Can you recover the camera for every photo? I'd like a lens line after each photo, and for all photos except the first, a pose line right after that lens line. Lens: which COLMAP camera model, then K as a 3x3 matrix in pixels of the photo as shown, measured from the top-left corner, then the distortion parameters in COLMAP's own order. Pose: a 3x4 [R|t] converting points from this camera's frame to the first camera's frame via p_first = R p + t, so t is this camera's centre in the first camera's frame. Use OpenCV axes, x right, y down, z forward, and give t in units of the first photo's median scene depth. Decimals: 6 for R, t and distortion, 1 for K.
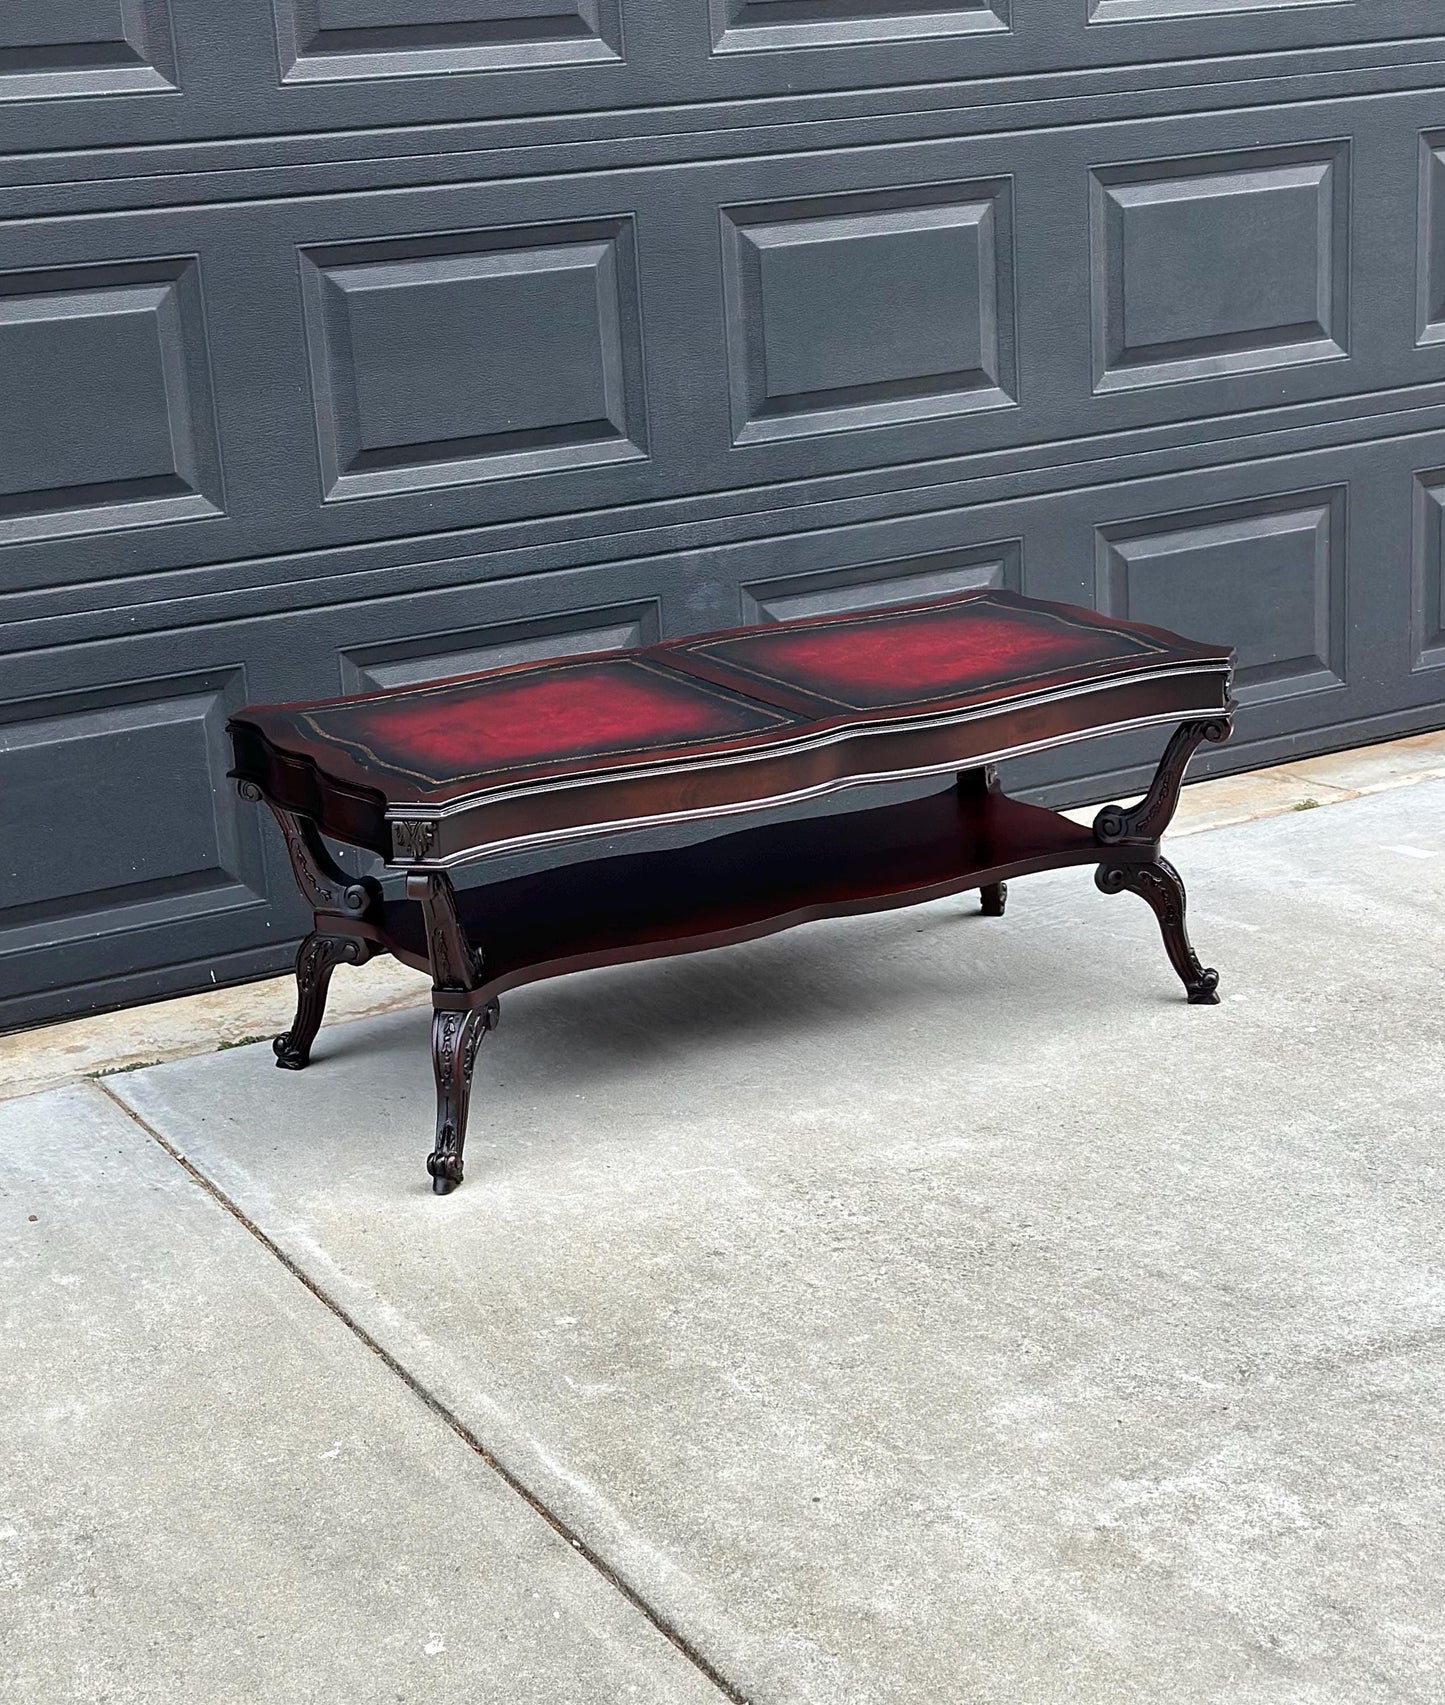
lens RADIAL K [[3026.3, 0, 700.0], [0, 3026.3, 912.7], [0, 0, 1]] dist [0.142653, 0.000000]
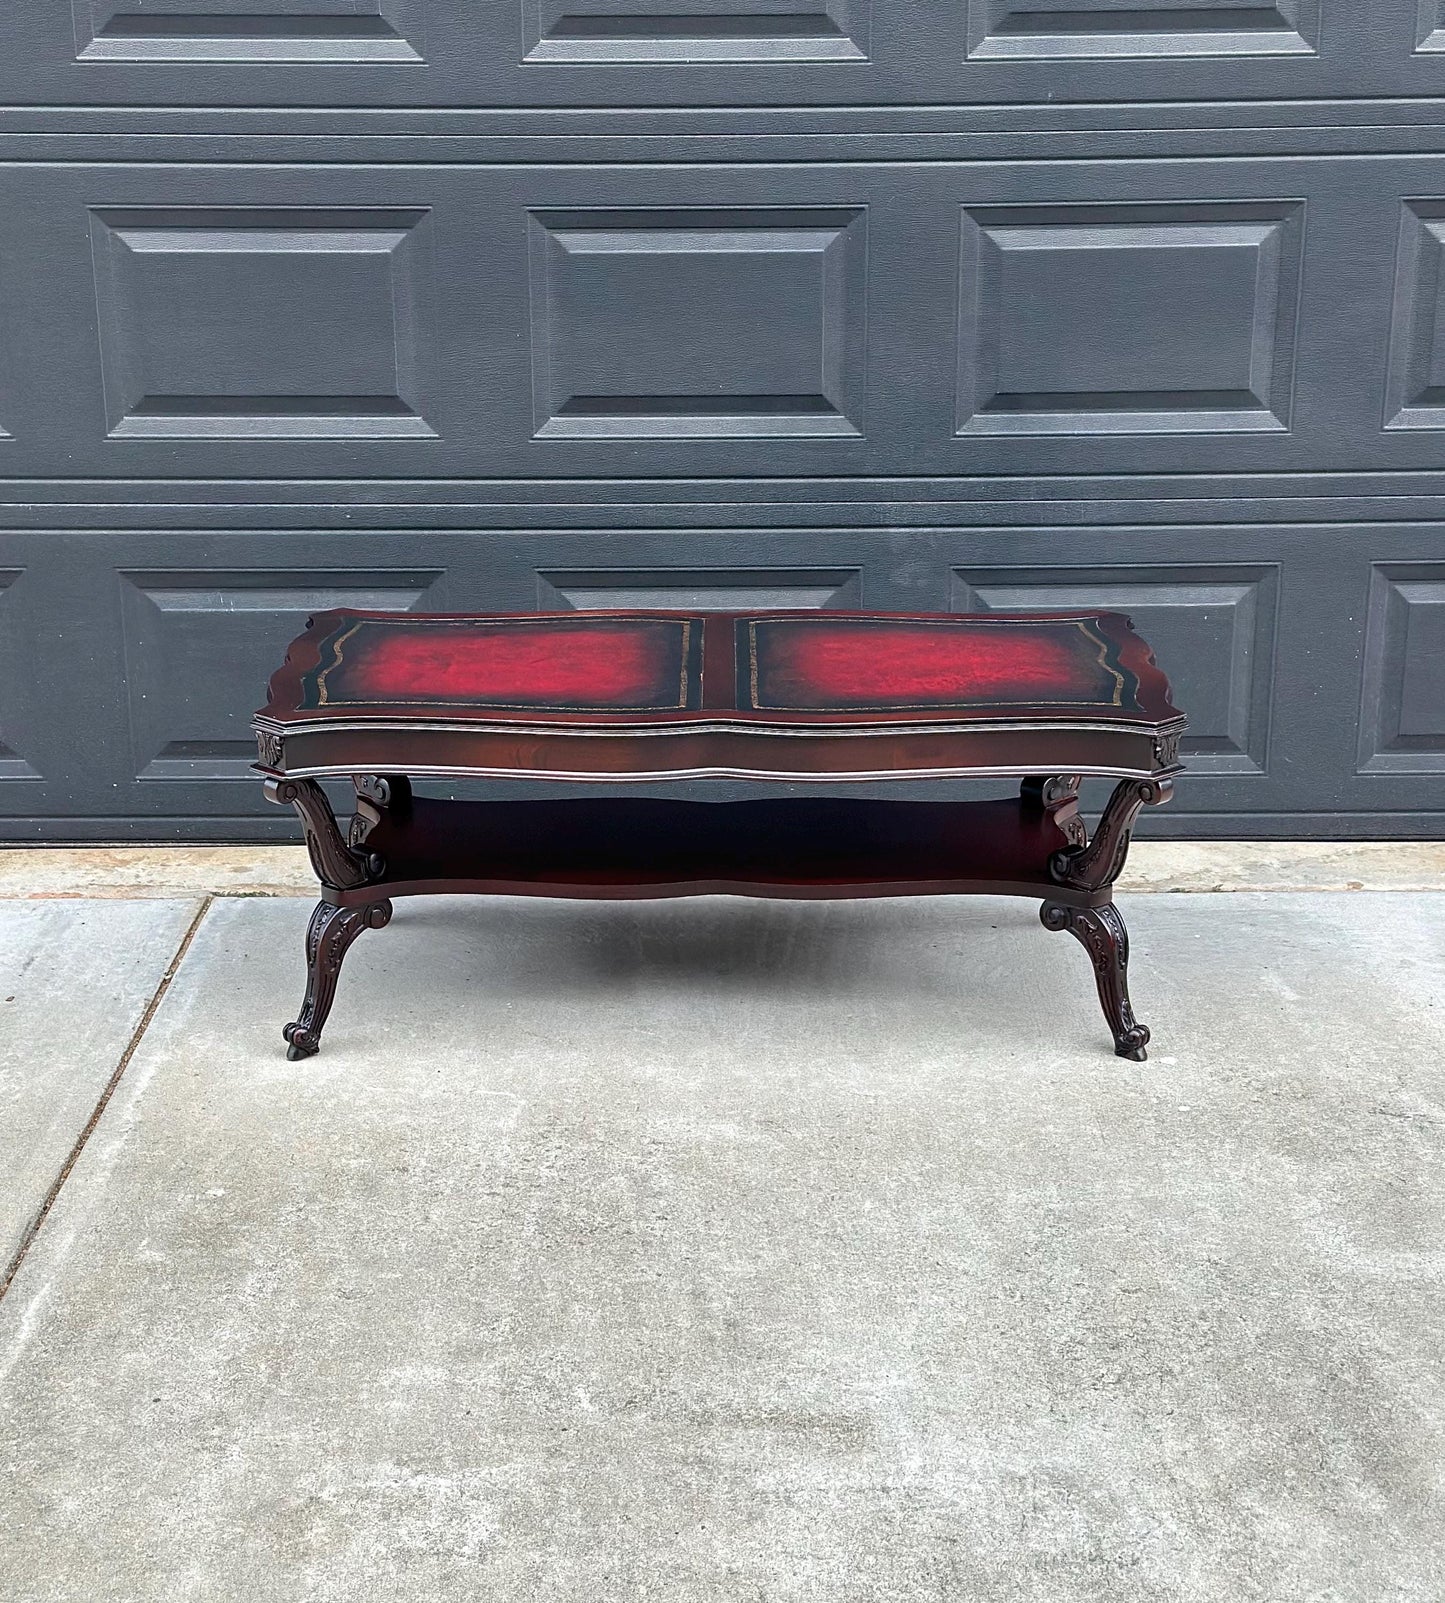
lens RADIAL K [[2767.1, 0, 713.6], [0, 2767.1, 856.2], [0, 0, 1]] dist [0.138881, 0.000000]
pose [[0.873483, 0.204381, -0.441878, 0.429484], [-0.184687, 0.978879, 0.087678, -0.088508], [0.450465, 0.005024, 0.892780, 0.120867]]
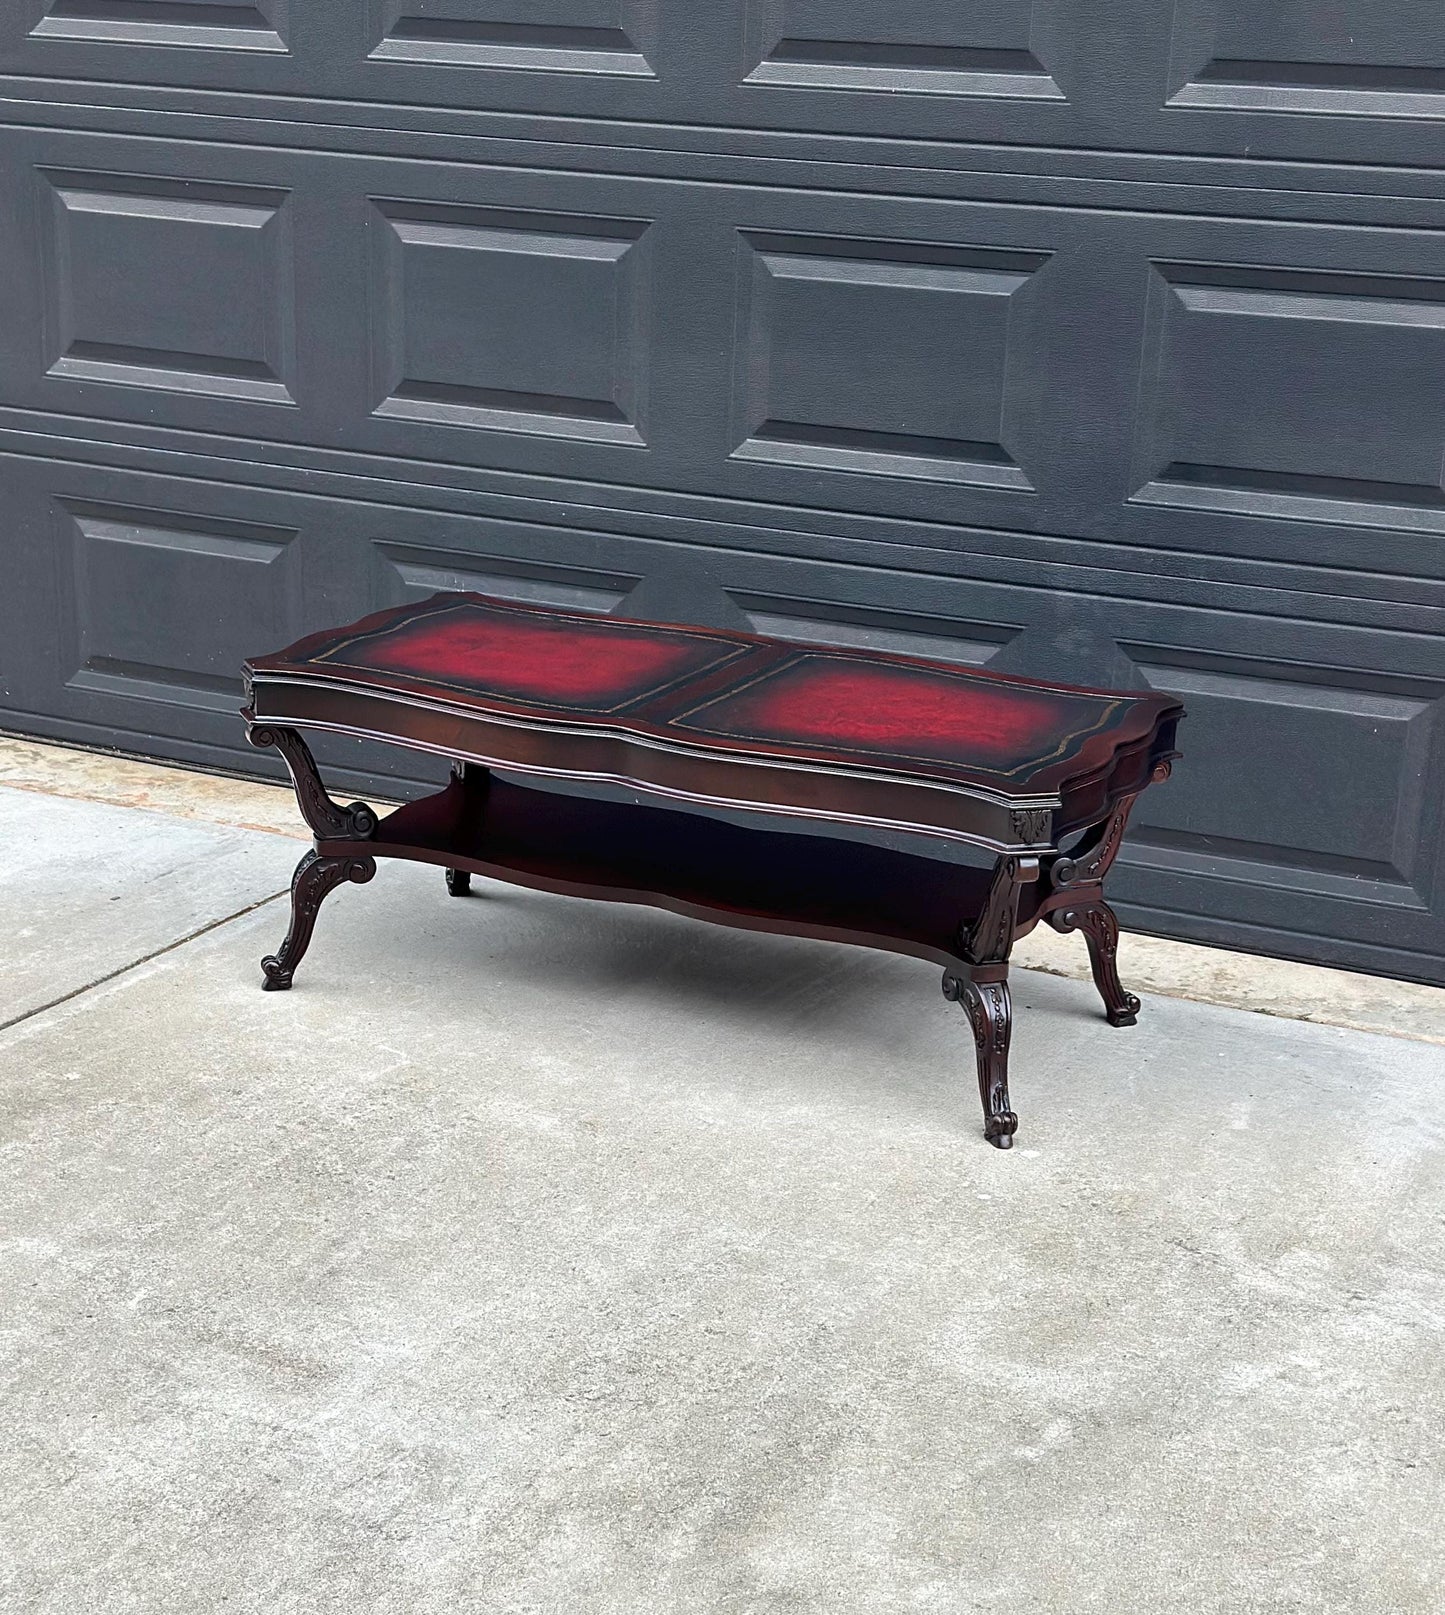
lens RADIAL K [[2865.1, 0, 754.3], [0, 2865.1, 968.1], [0, 0, 1]] dist [0.157552, 0.000000]
pose [[0.582046, 0.341827, -0.737819, 0.761521], [-0.303878, 0.933049, 0.192554, -0.171456], [0.754241, 0.112132, 0.646952, 0.341886]]
